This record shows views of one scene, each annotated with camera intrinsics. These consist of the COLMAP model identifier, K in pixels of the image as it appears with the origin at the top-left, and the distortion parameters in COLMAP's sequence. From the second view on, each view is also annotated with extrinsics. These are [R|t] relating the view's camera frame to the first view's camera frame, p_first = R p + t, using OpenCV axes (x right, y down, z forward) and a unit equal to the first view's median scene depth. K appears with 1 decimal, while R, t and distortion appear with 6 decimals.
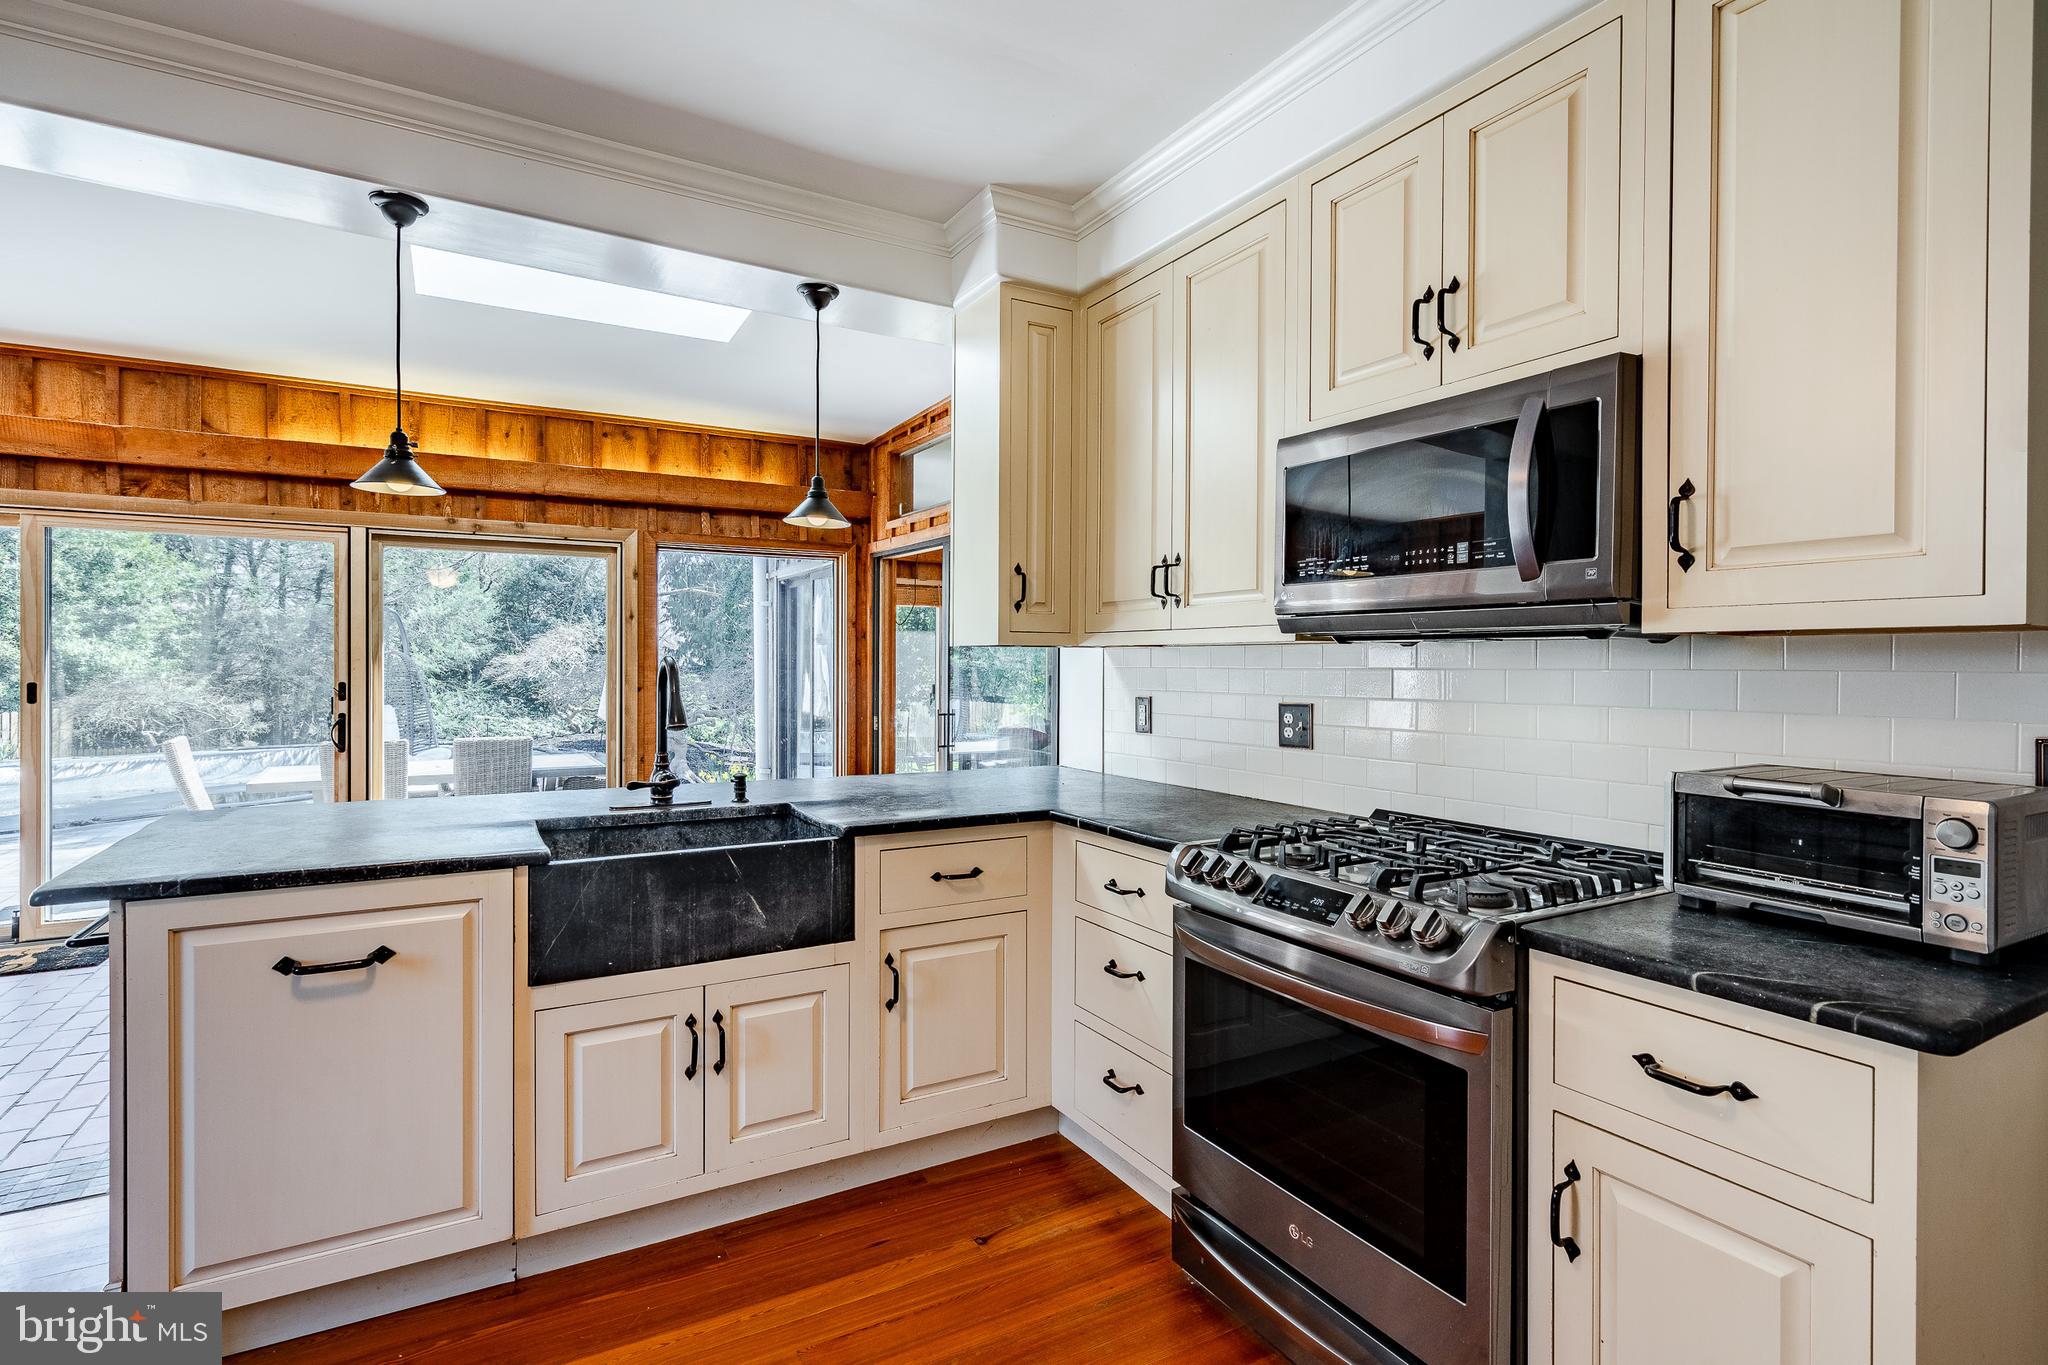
lens RADIAL K [[1006.1, 0, 1022.3], [0, 1006.1, 671.1], [0, 0, 1]] dist [-0.001806, 0.010808]
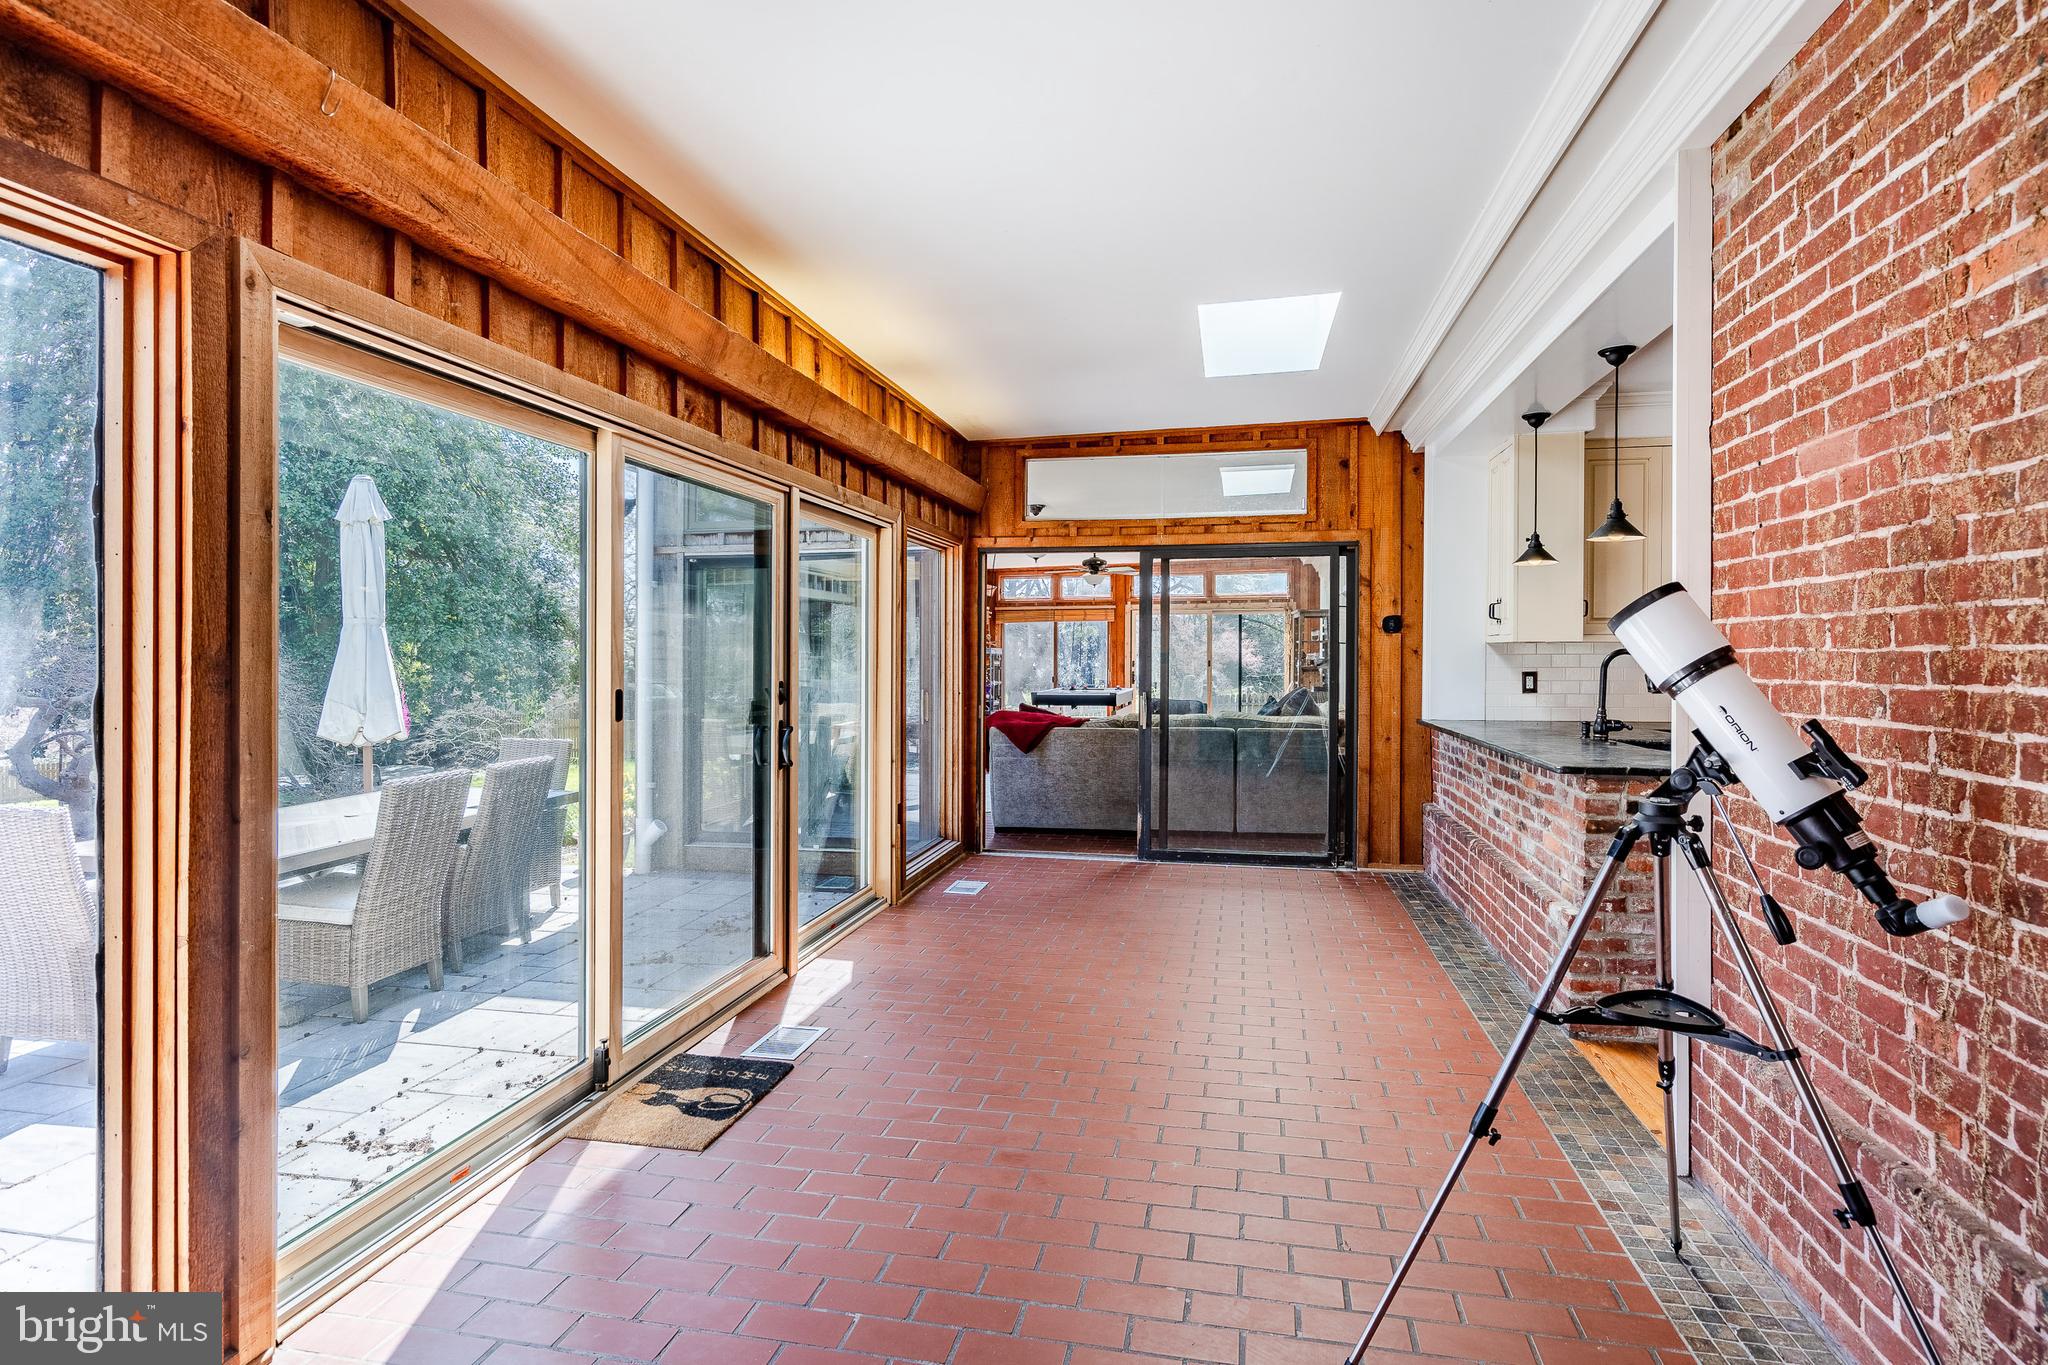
lens RADIAL K [[1081.8, 0, 1022.9], [0, 1081.8, 657.7], [0, 0, 1]] dist [-0.001403, -0.000123]
pose [[0.656119, -0.007148, 0.754624, -2.181126], [0.010011, 0.999950, 0.000767, -0.009763], [-0.754591, 0.007051, 0.656157, 0.543842]]
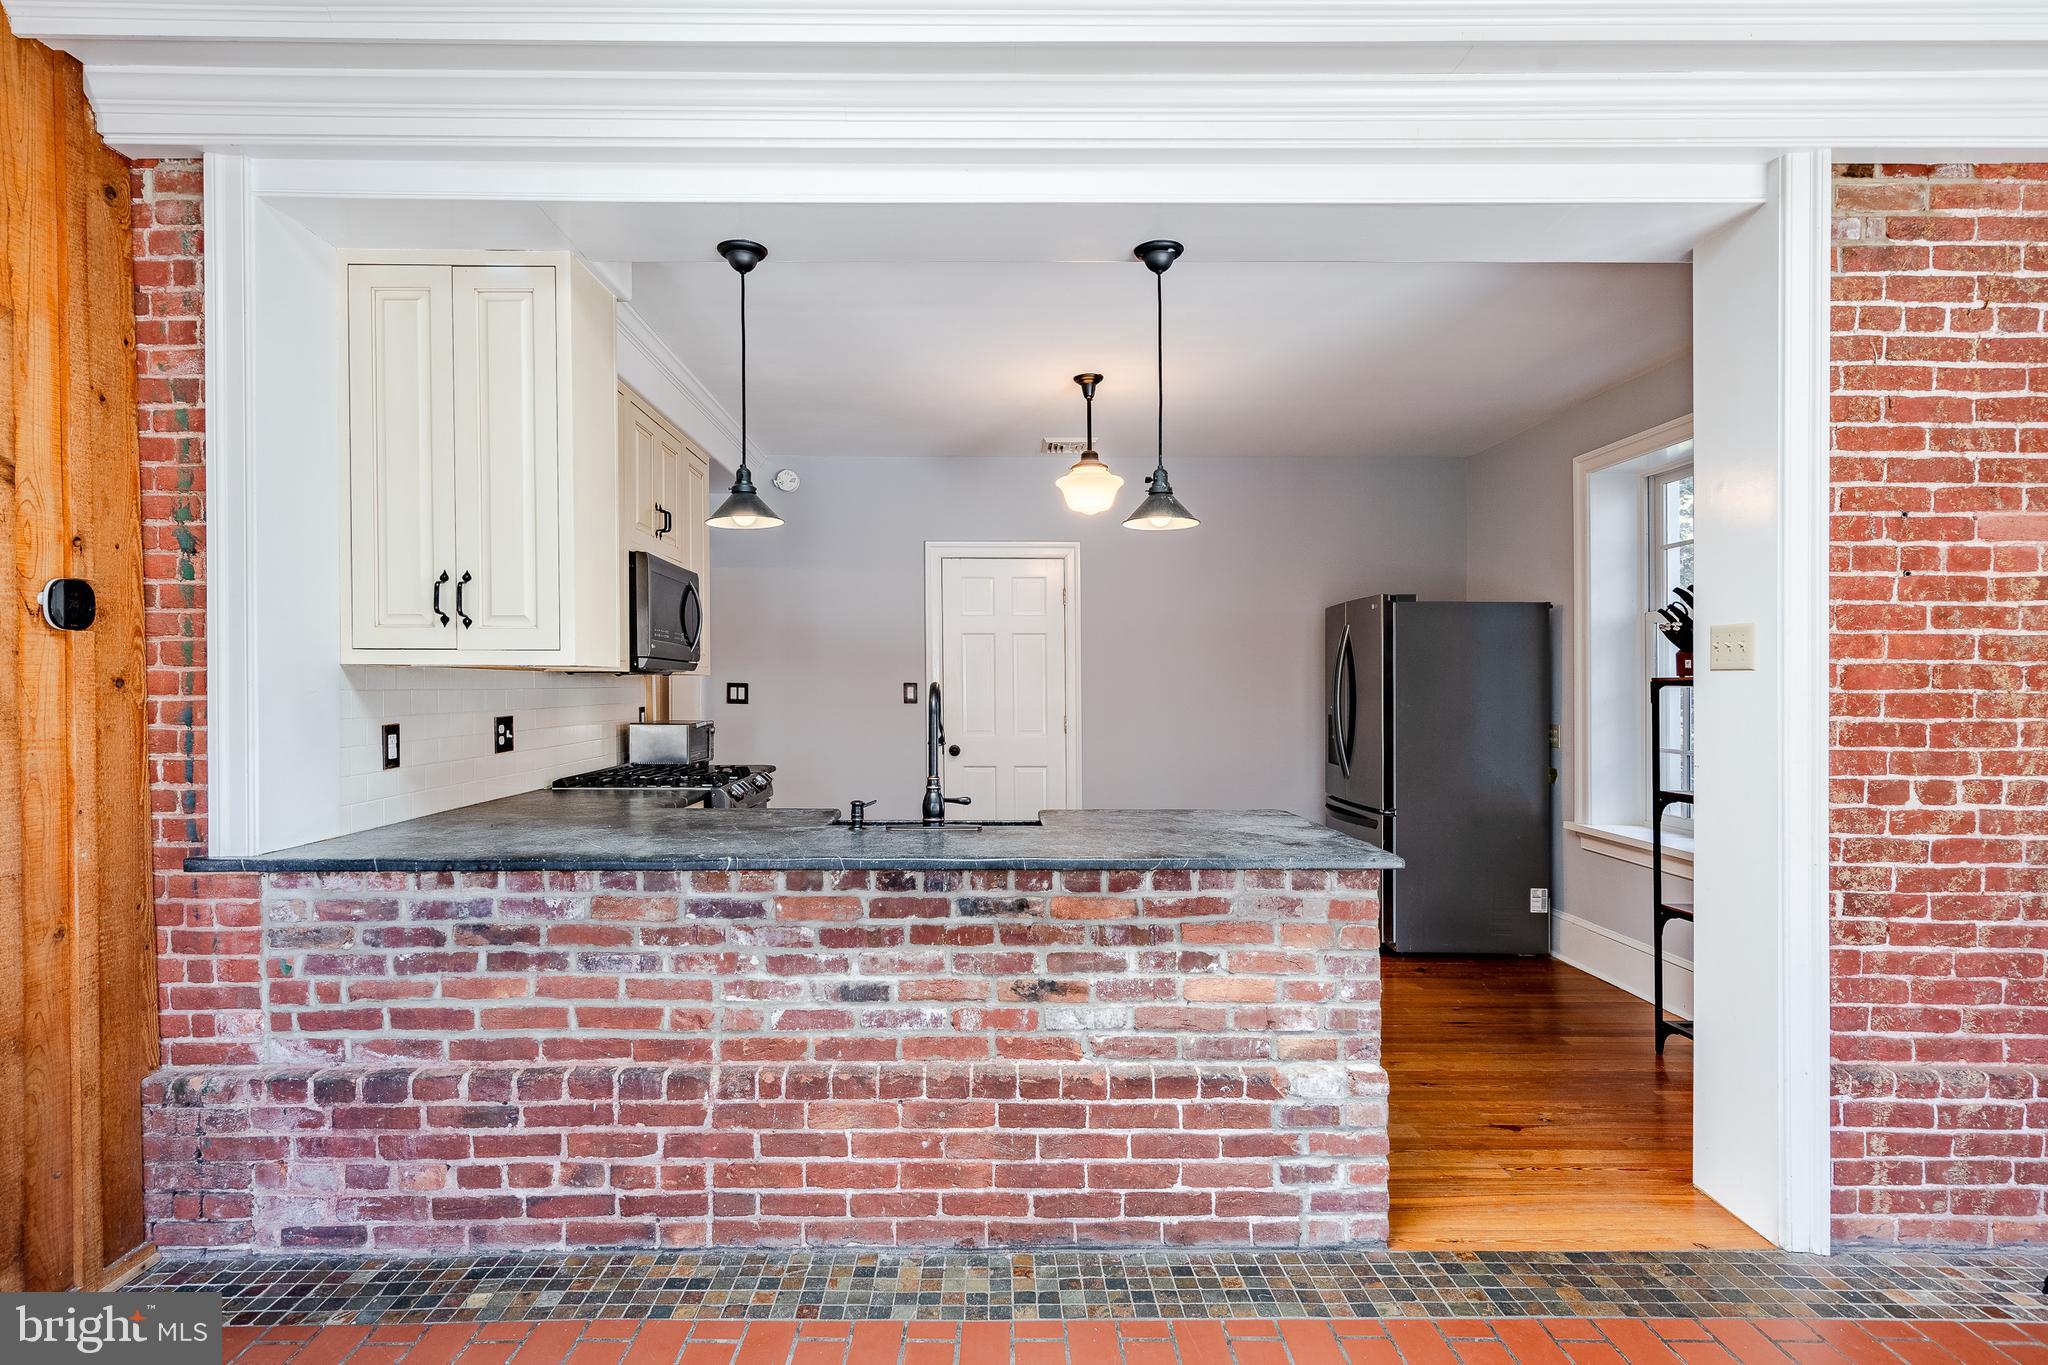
lens RADIAL K [[1060.2, 0, 1029.7], [0, 1060.2, 695.5], [0, 0, 1]] dist [0.002988, -0.000110]
pose [[-0.871598, -0.010505, 0.490110, -0.930880], [-0.003469, 0.999877, 0.015263, -0.017031], [-0.490210, 0.011603, -0.871527, 1.817557]]
